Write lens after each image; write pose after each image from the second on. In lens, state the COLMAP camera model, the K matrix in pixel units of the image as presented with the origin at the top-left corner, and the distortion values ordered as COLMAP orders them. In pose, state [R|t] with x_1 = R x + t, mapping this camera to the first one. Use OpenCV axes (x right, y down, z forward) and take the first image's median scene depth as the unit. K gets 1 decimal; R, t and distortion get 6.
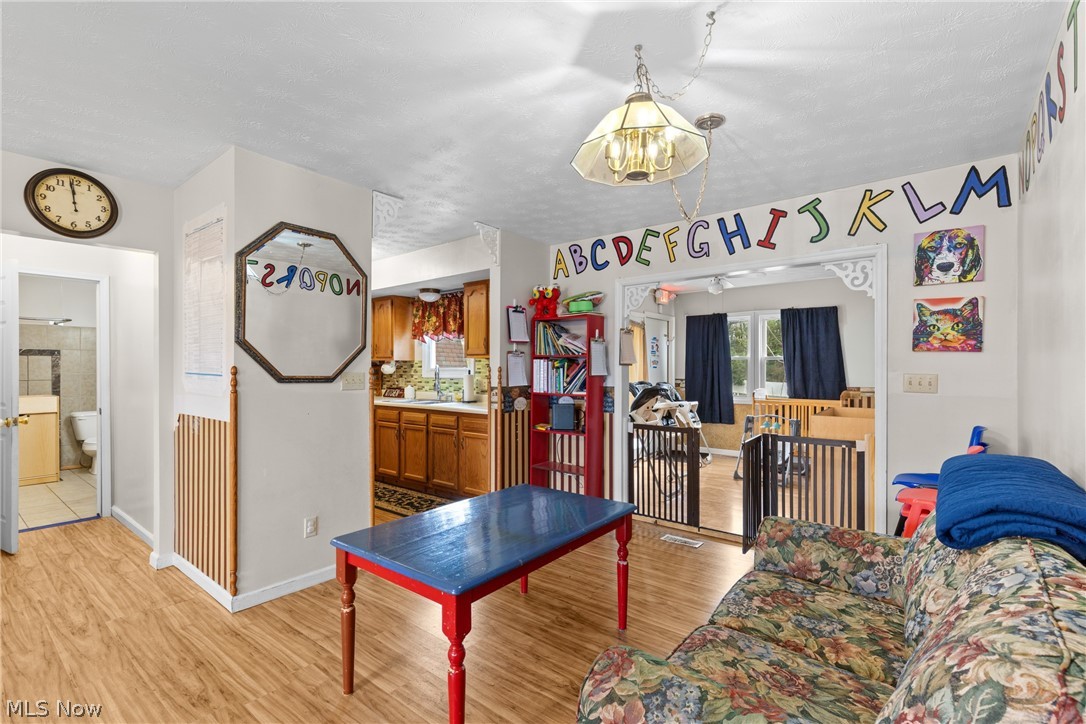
lens RADIAL K [[495.0, 0, 538.5], [0, 495.0, 370.4], [0, 0, 1]] dist [0.020677, 0.000349]
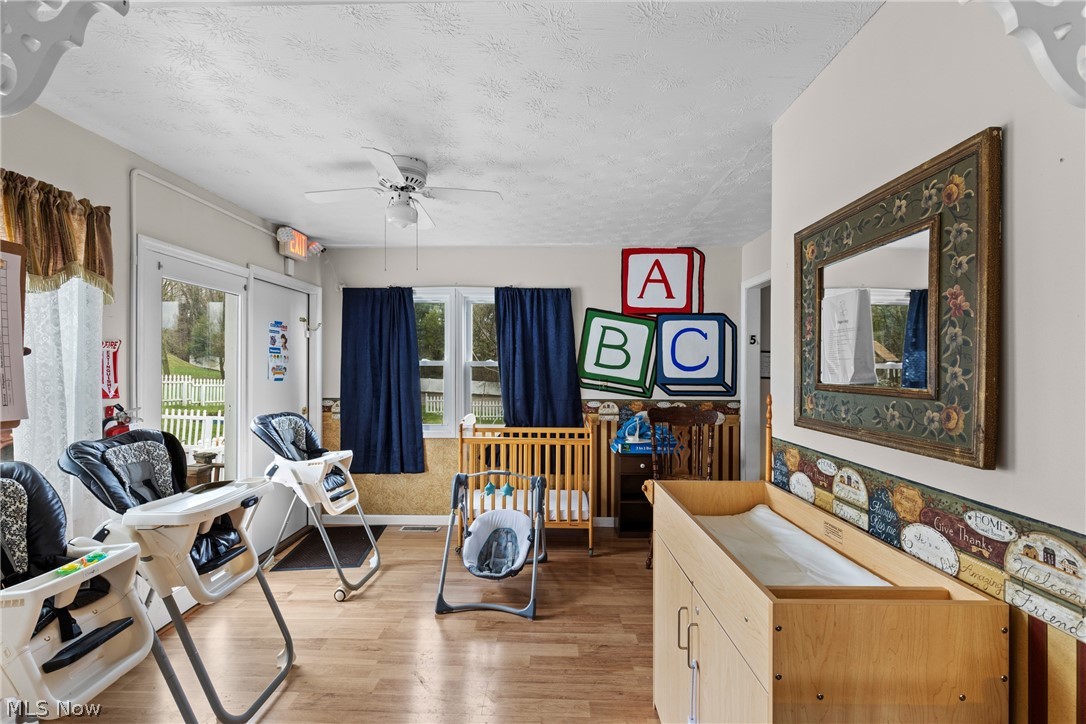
lens RADIAL K [[495.0, 0, 538.5], [0, 495.0, 363.3], [0, 0, 1]] dist [0.020677, 0.000349]
pose [[0.791825, -0.004788, 0.610729, 0.141416], [-0.003286, 0.999921, 0.012098, -0.032466], [-0.610739, -0.011586, 0.791747, 0.454113]]
